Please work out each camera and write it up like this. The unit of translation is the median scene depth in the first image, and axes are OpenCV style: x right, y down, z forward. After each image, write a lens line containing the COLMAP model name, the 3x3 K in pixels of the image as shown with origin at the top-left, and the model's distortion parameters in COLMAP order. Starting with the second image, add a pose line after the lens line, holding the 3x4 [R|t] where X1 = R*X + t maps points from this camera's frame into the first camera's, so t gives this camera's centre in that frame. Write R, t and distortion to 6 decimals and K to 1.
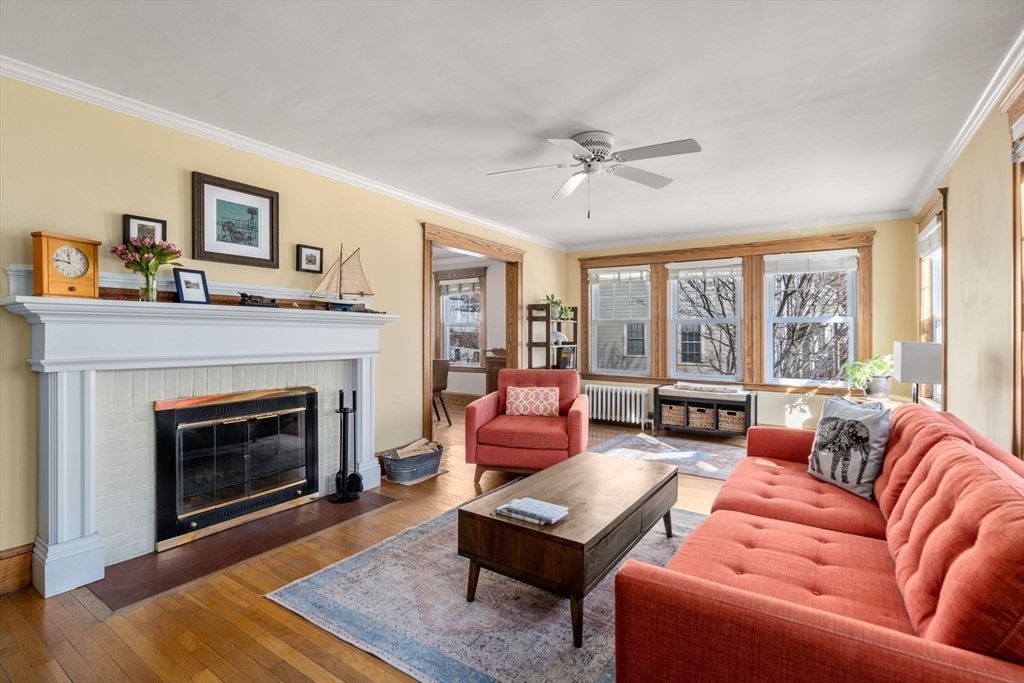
lens RADIAL K [[473.3, 0, 516.0], [0, 473.3, 335.8], [0, 0, 1]] dist [-0.000804, 0.000175]
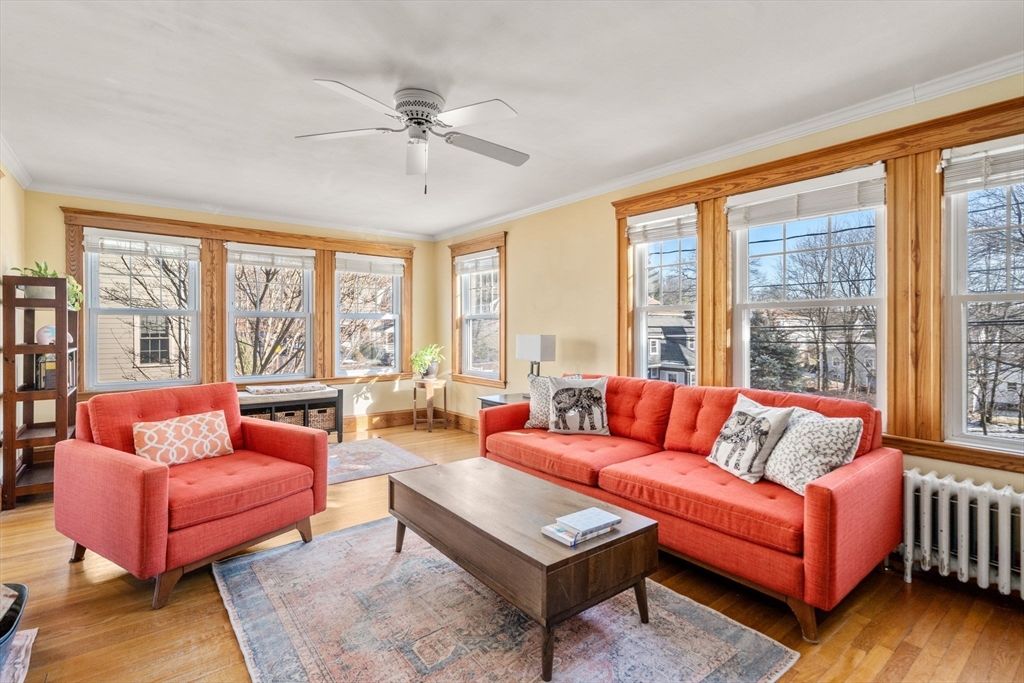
lens RADIAL K [[473.3, 0, 512.9], [0, 473.3, 334.1], [0, 0, 1]] dist [-0.000804, 0.000175]
pose [[0.325727, -0.014107, 0.945359, -0.329876], [0.005080, 0.999900, 0.013170, -0.004219], [-0.945450, 0.000513, 0.325766, 0.316981]]
